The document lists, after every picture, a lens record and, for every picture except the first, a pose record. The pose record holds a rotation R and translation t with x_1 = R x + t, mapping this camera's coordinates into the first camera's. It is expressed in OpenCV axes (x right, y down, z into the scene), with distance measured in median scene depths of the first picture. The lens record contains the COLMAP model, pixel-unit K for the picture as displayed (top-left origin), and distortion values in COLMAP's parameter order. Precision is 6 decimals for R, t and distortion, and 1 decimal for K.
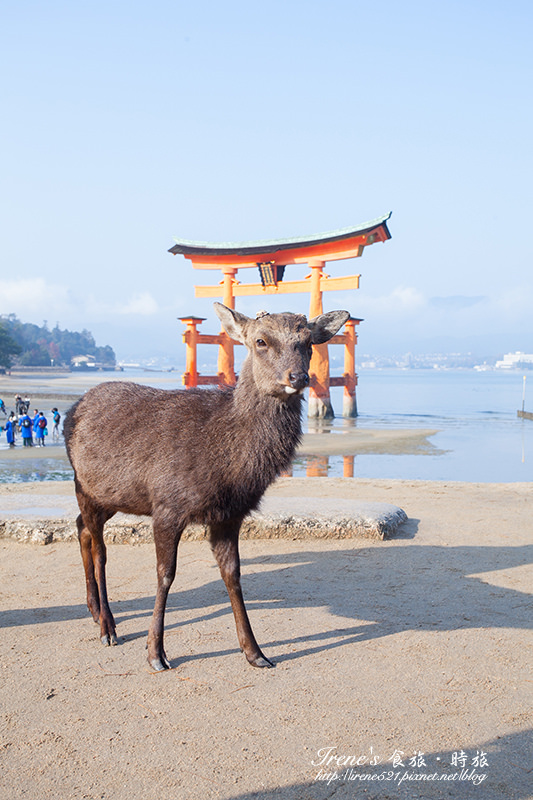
lens RADIAL K [[883.2, 0, 264.6], [0, 883.2, 396.5], [0, 0, 1]] dist [0.040366, 0.037902]
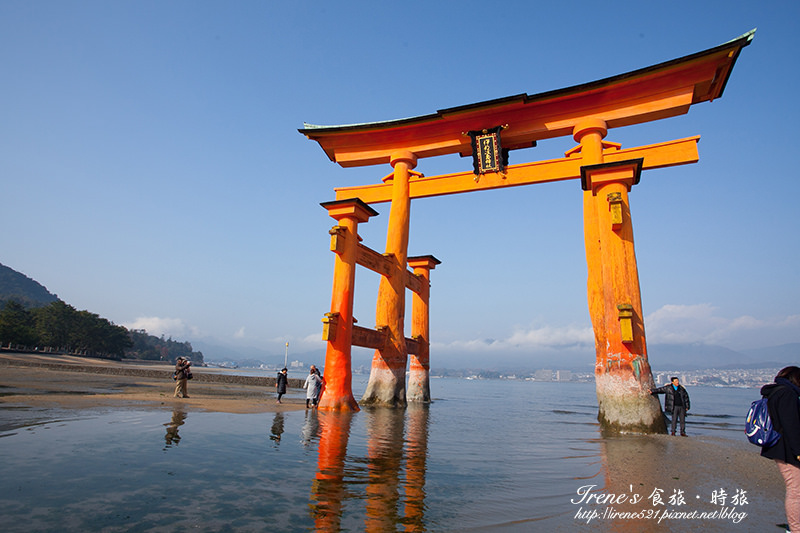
lens RADIAL K [[436.8, 0, 395.6], [0, 436.8, 268.2], [0, 0, 1]] dist [-0.070264, 0.037986]
pose [[0.969613, 0.091222, 0.226999, -0.109646], [-0.027621, 0.962767, -0.268917, 0.010411], [-0.243078, 0.254475, 0.936032, 0.763968]]
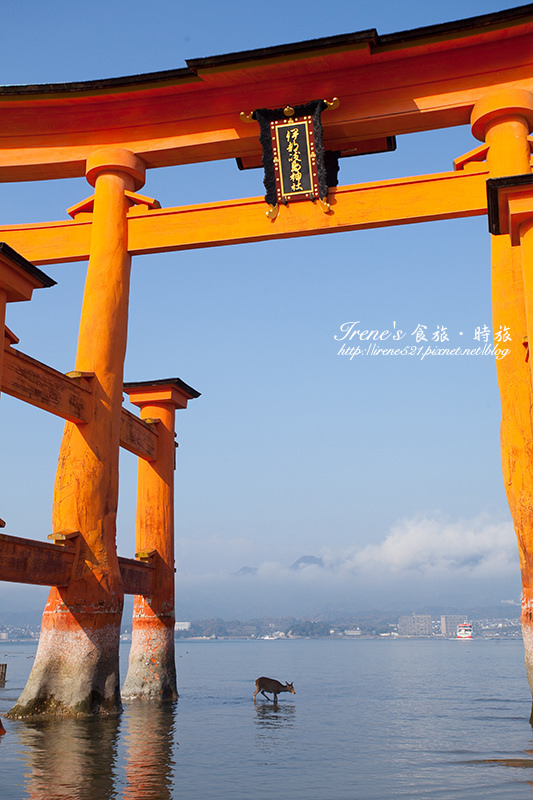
lens RADIAL K [[883.2, 0, 264.6], [0, 883.2, 396.5], [0, 0, 1]] dist [0.040366, 0.037902]
pose [[0.919911, 0.092745, 0.381001, -0.099566], [0.023543, 0.956811, -0.289756, 0.008713], [-0.391419, 0.275520, 0.877998, 0.779784]]
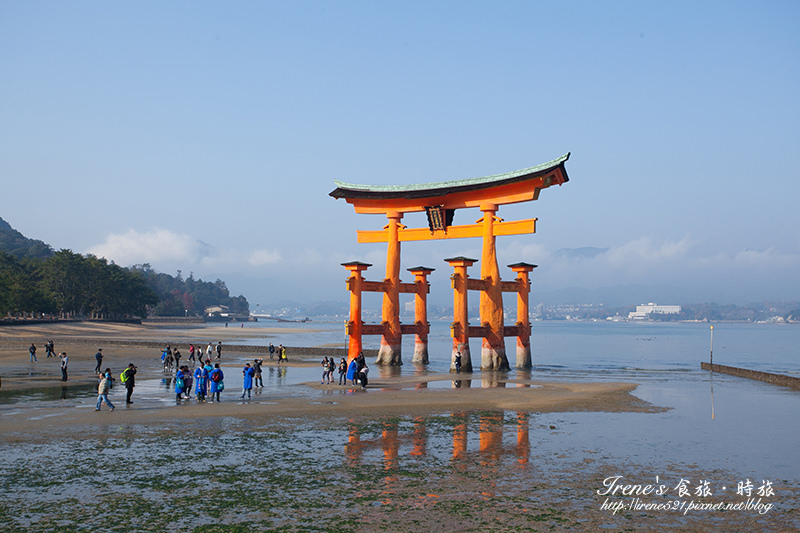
lens RADIAL K [[883.2, 0, 400.0], [0, 883.2, 266.5], [0, 0, 1]] dist [0.040366, 0.037902]
pose [[0.999985, 0.001636, 0.005154, -0.040095], [-0.001160, 0.995842, -0.091090, 0.000471], [-0.005281, 0.091082, 0.995829, 0.054428]]
